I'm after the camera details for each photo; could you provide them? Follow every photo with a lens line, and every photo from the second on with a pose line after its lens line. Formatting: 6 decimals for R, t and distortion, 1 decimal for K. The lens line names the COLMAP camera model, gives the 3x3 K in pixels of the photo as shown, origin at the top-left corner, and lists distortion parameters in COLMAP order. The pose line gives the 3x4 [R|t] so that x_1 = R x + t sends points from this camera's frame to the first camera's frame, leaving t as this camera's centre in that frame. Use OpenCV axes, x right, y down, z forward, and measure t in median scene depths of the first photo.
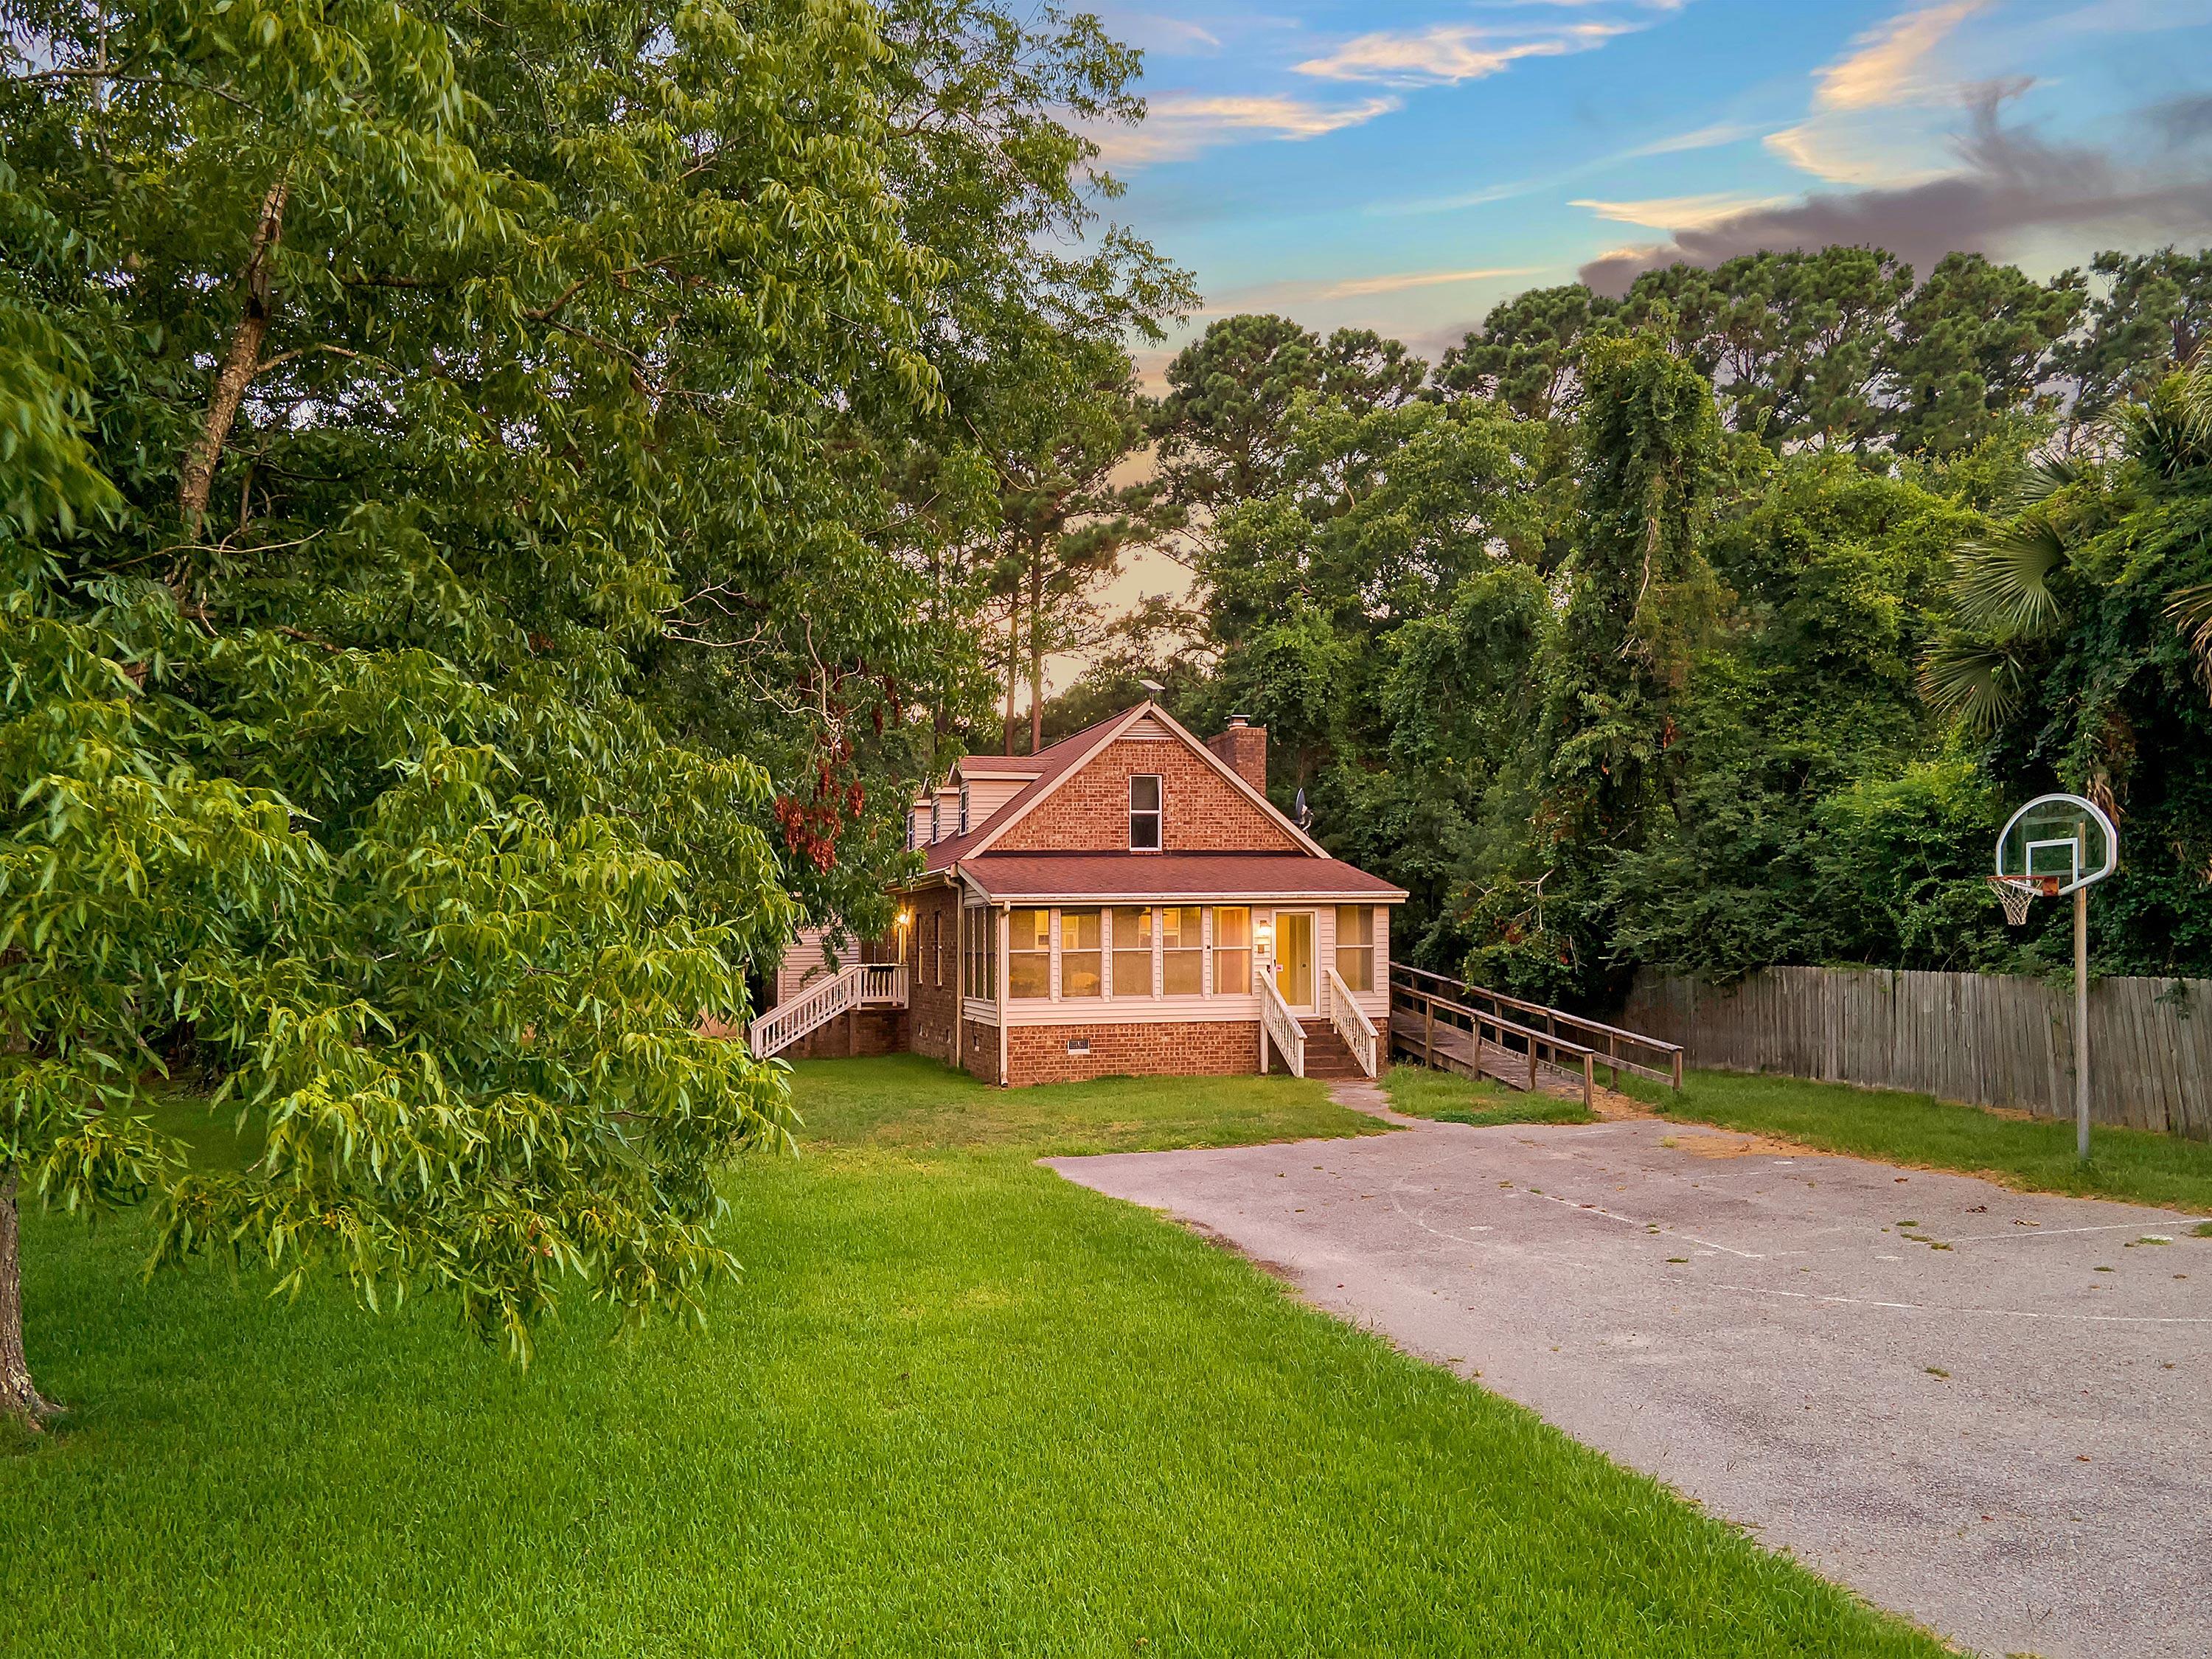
lens RADIAL K [[1645.5, 0, 1106.0], [0, 1645.5, 829.5], [0, 0, 1]] dist [0.019155, 0.055846]
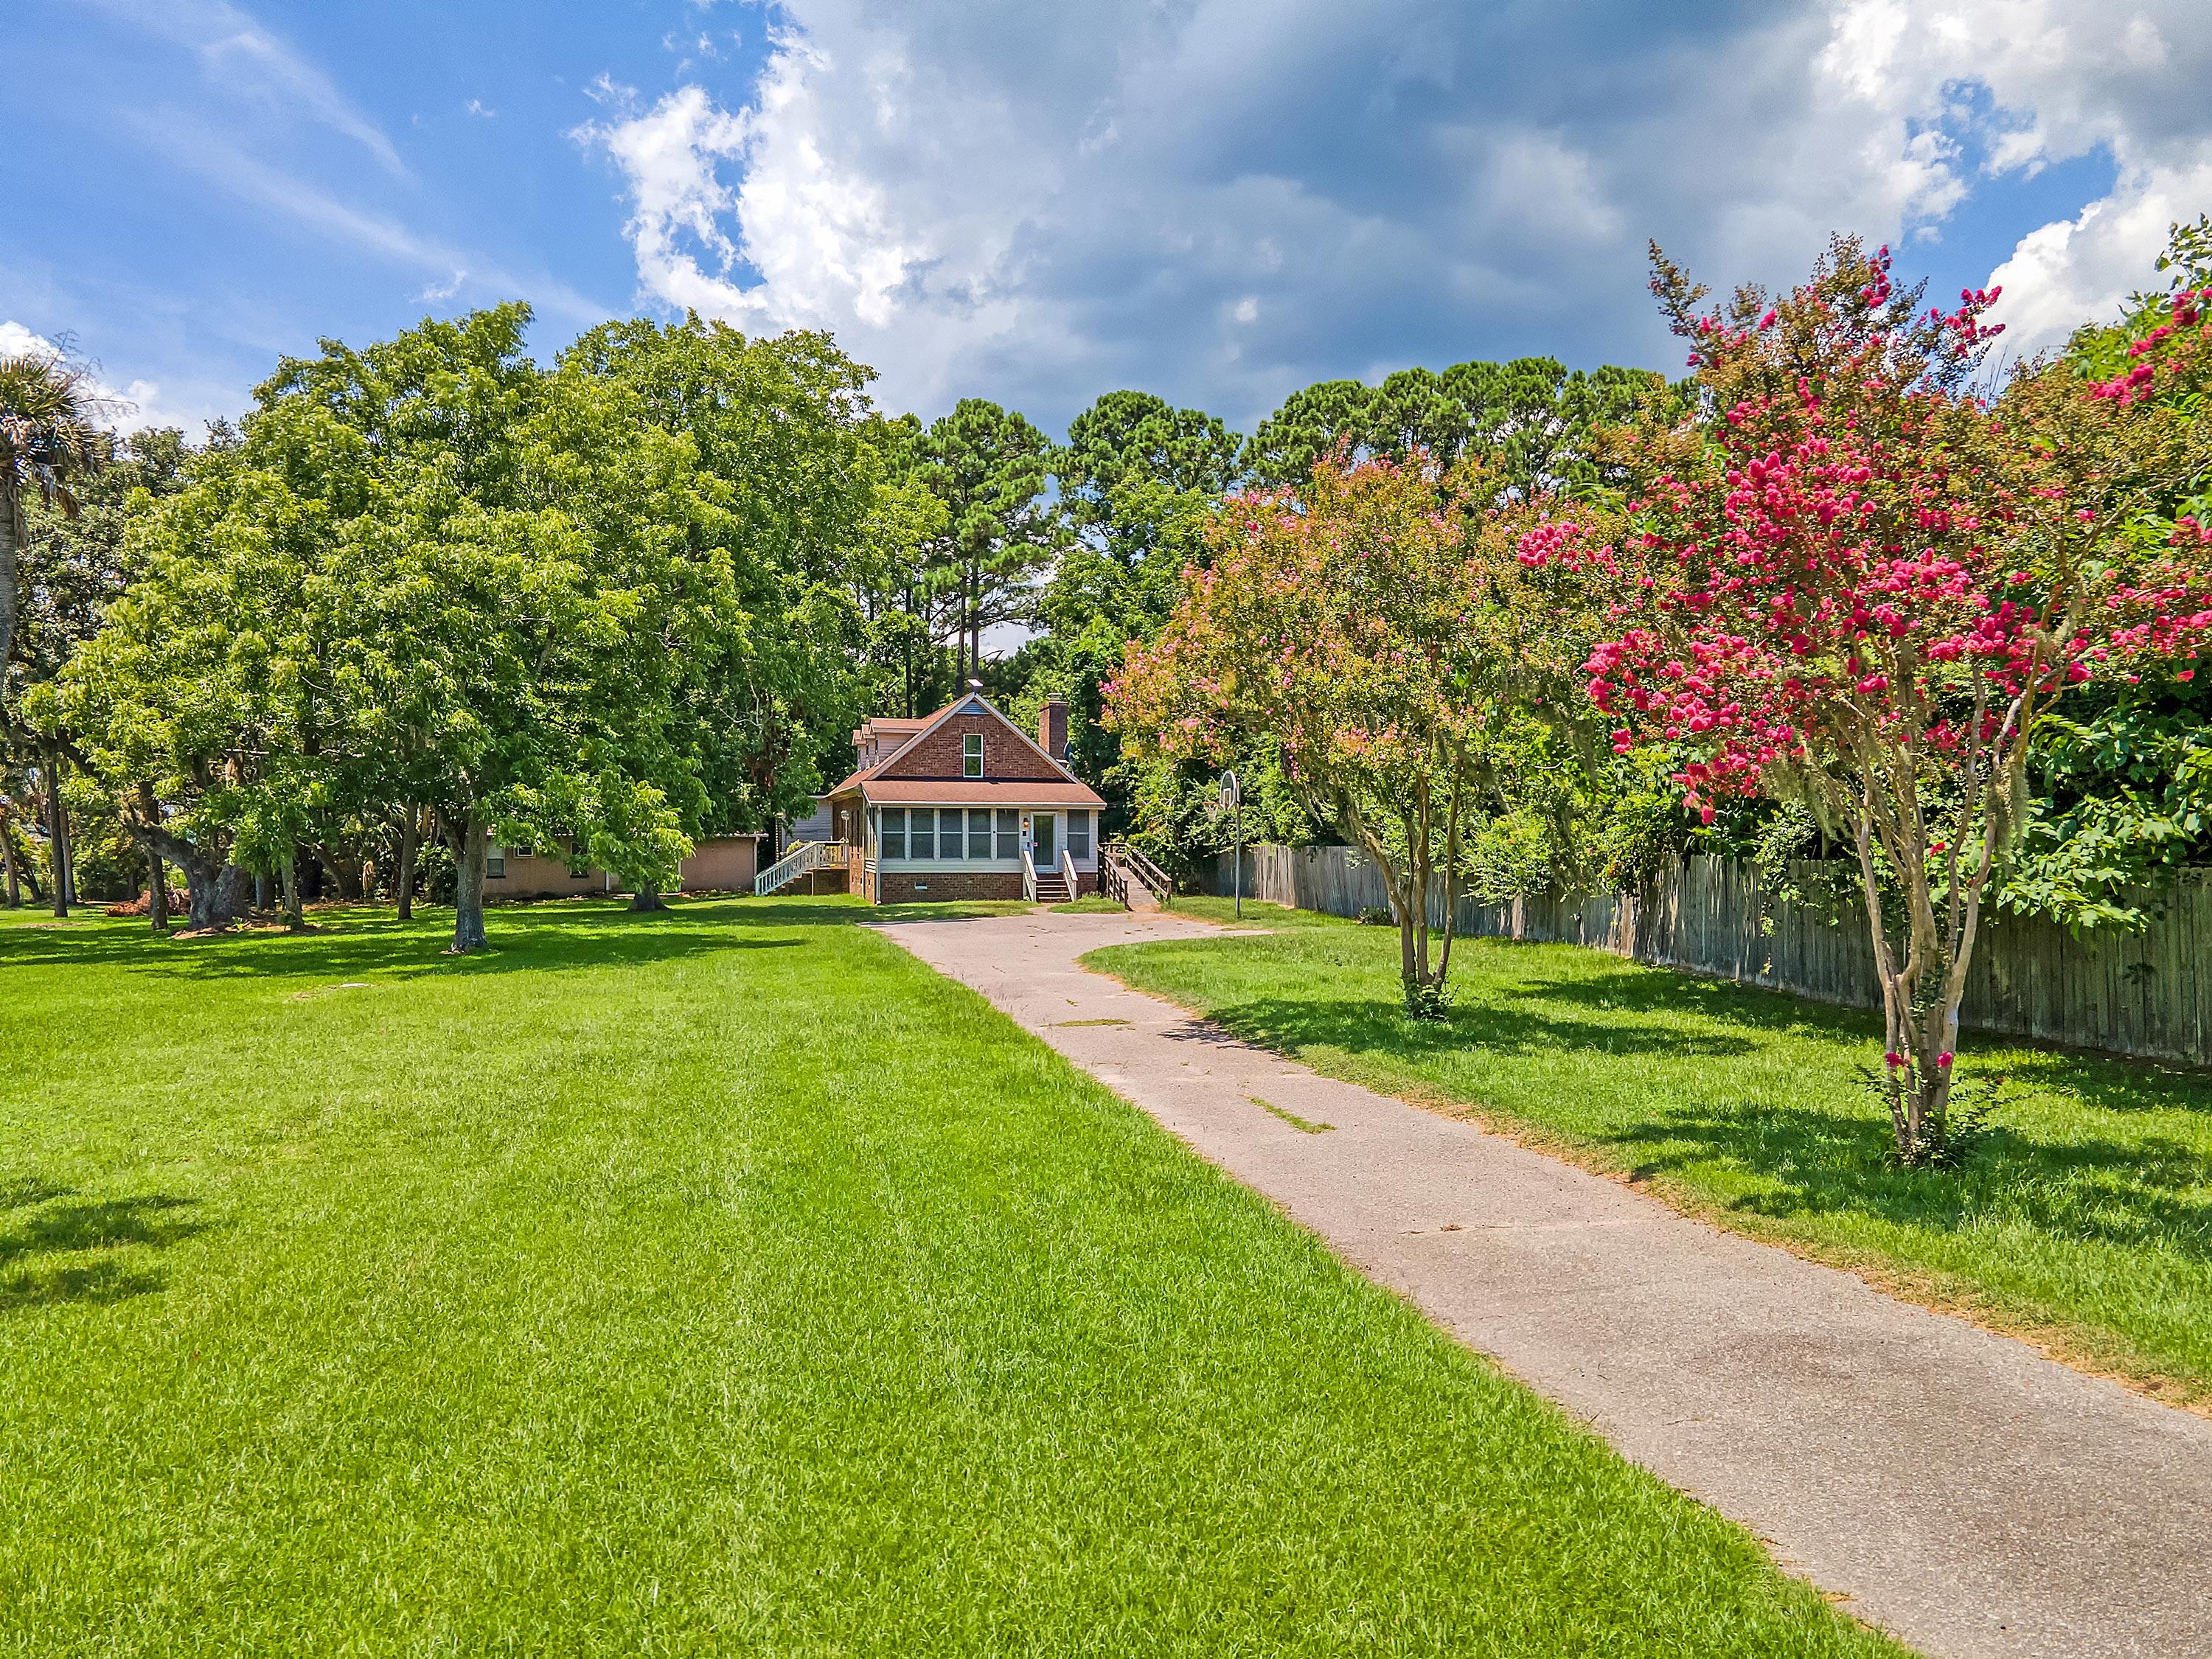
lens RADIAL K [[1645.5, 0, 1106.0], [0, 1645.5, 829.5], [0, 0, 1]] dist [0.019155, 0.055846]
pose [[0.998656, 0.019743, -0.047923, 0.252734], [-0.017056, 0.998294, 0.055841, -0.032700], [0.048944, -0.054949, 0.997289, -0.740039]]
